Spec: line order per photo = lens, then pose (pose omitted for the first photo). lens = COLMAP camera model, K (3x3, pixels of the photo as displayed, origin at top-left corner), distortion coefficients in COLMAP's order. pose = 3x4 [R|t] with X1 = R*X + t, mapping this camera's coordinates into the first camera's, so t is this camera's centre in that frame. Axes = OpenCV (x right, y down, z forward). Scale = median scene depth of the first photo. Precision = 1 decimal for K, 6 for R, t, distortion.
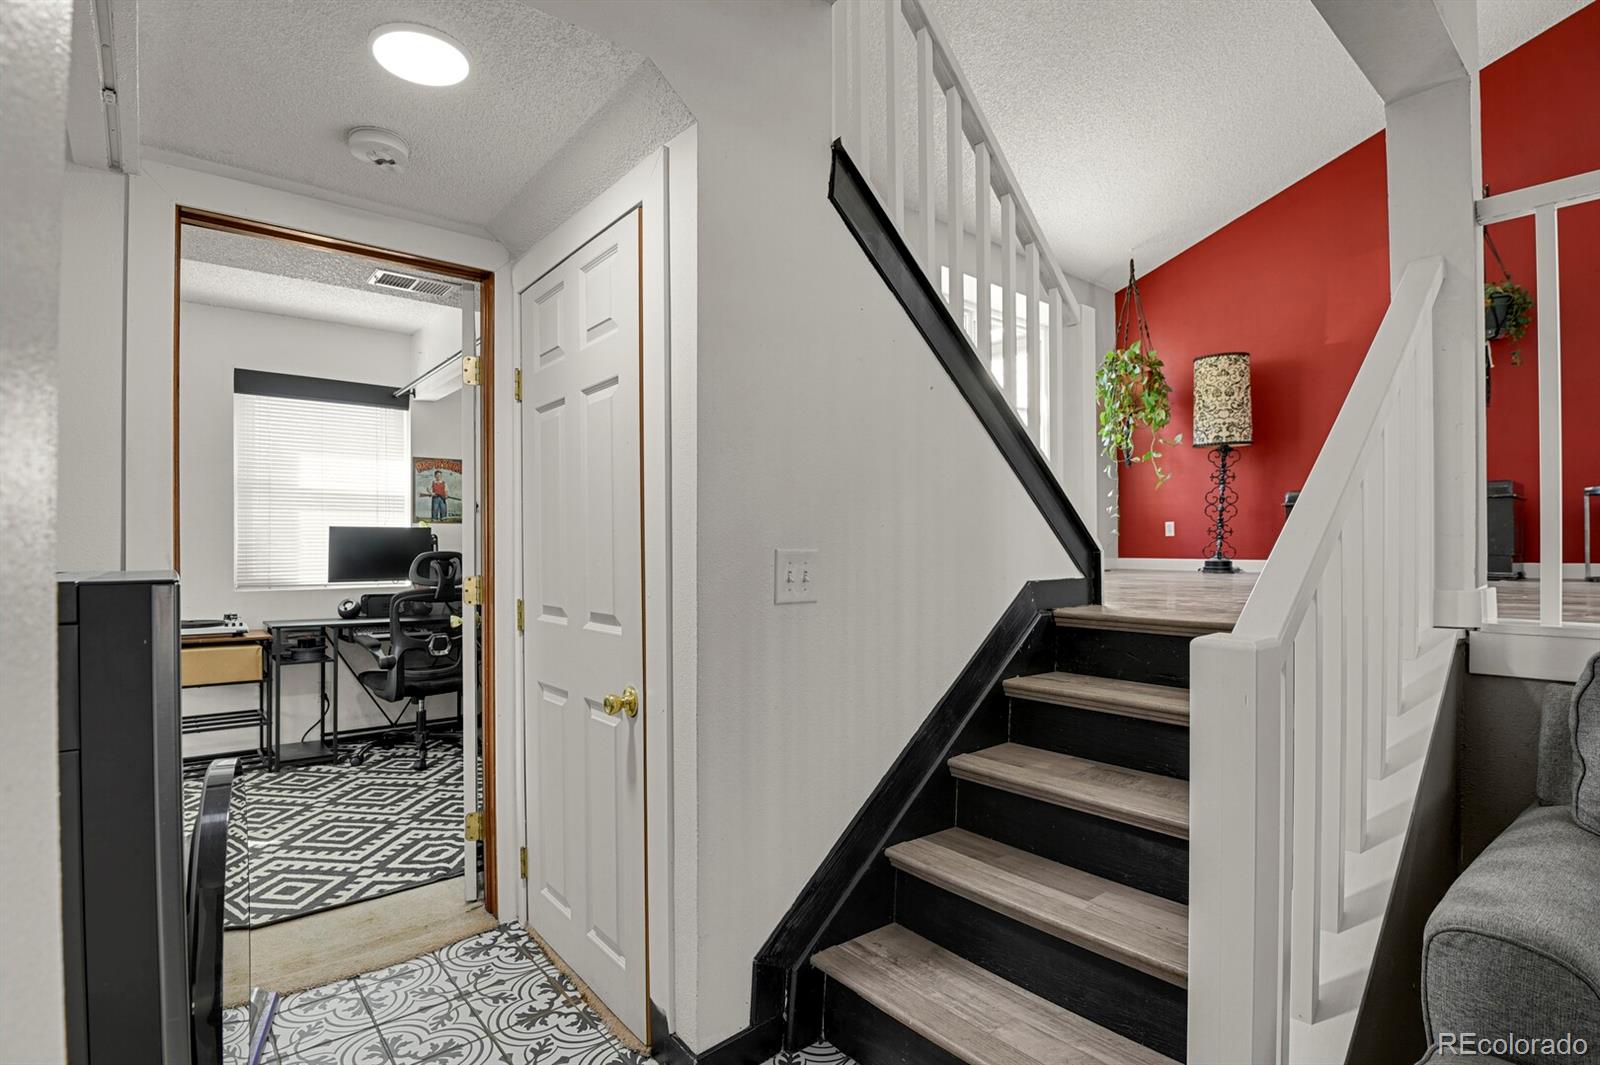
lens RADIAL K [[779.9, 0, 804.4], [0, 779.9, 540.2], [0, 0, 1]] dist [-0.022120, -0.004970]
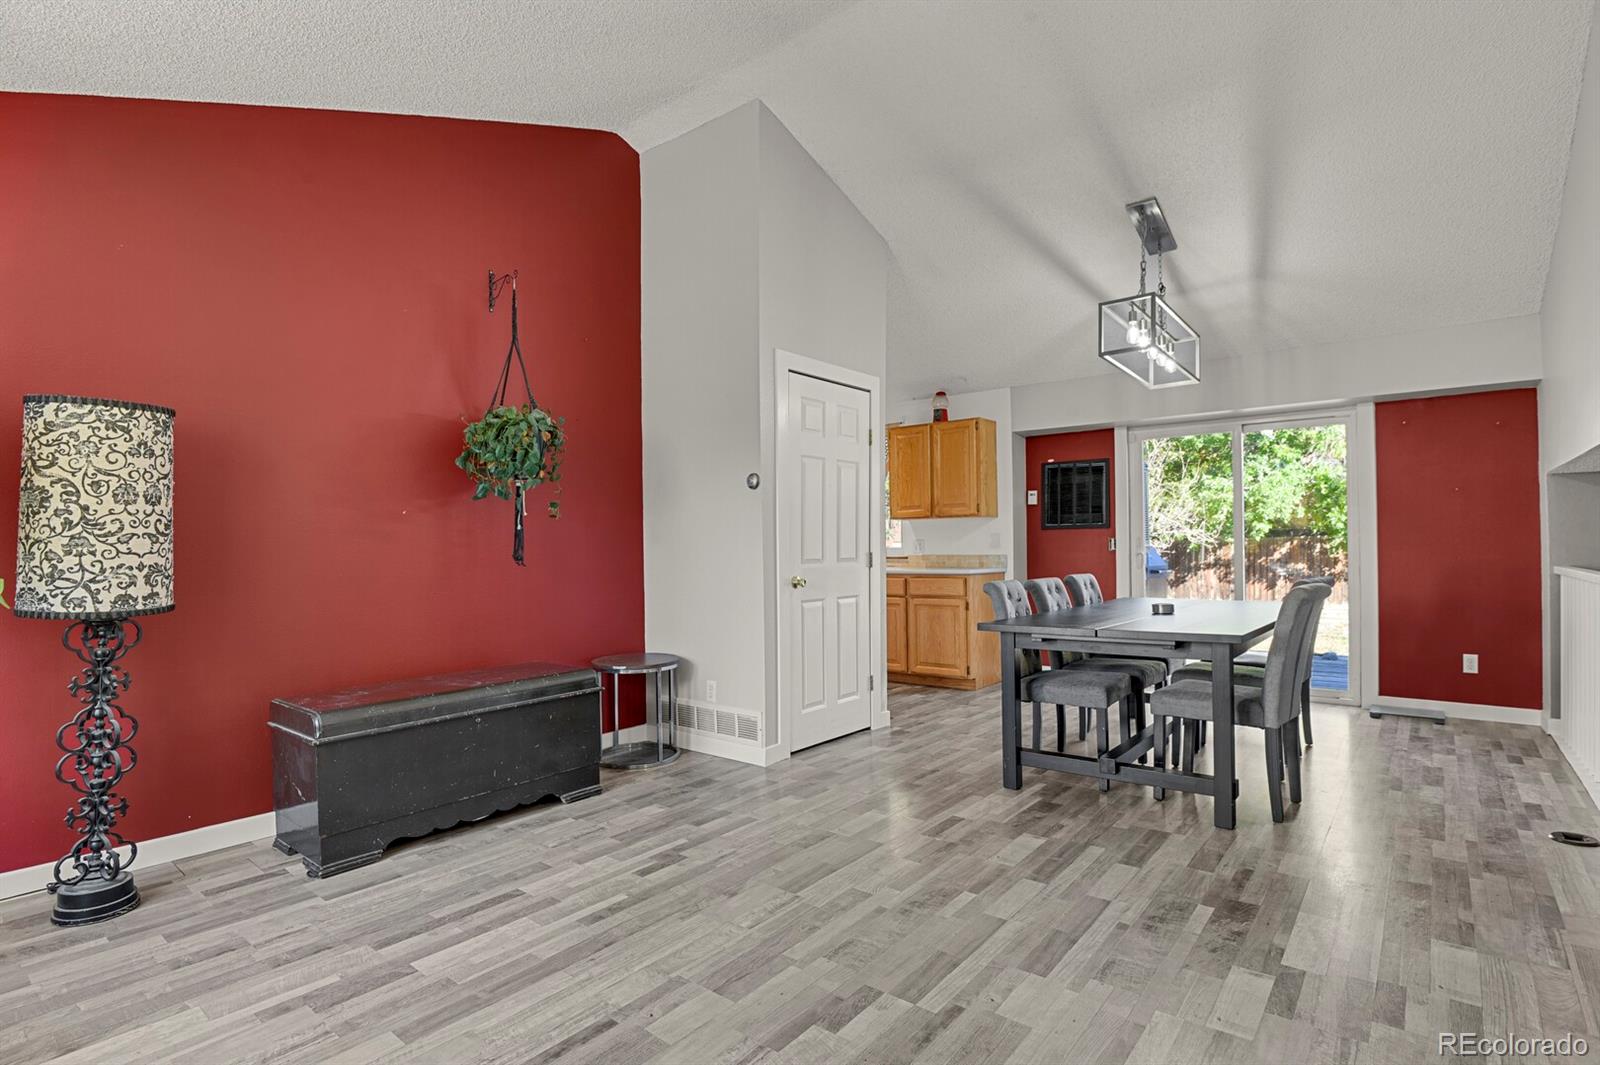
lens RADIAL K [[779.9, 0, 807.1], [0, 779.9, 538.7], [0, 0, 1]] dist [-0.022120, -0.004970]
pose [[-0.192517, 0.011949, 0.981221, 0.058606], [0.010329, 0.999895, -0.010150, -0.171575], [-0.981239, 0.008181, -0.192620, 0.778063]]
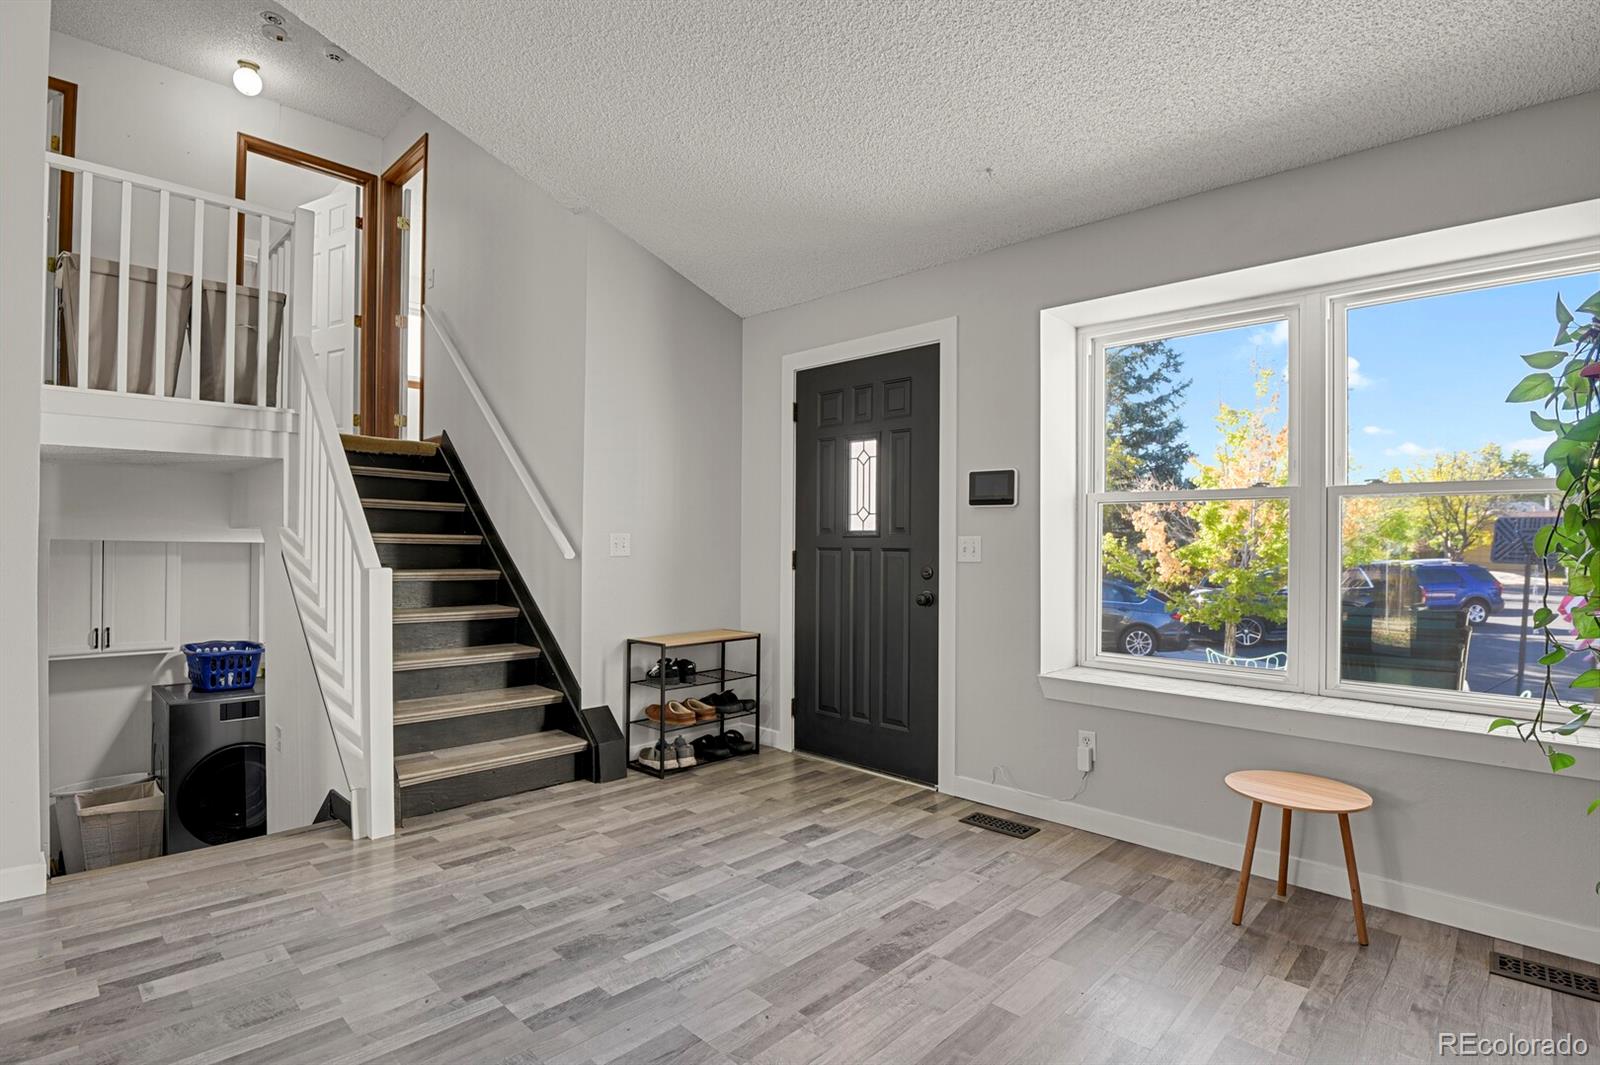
lens RADIAL K [[779.9, 0, 802.5], [0, 779.9, 539.5], [0, 0, 1]] dist [-0.022120, -0.004970]
pose [[0.107507, 0.002659, -0.994201, 0.772233], [-0.005814, 0.999981, 0.002046, -0.174364], [0.994187, 0.005560, 0.107521, 0.758815]]
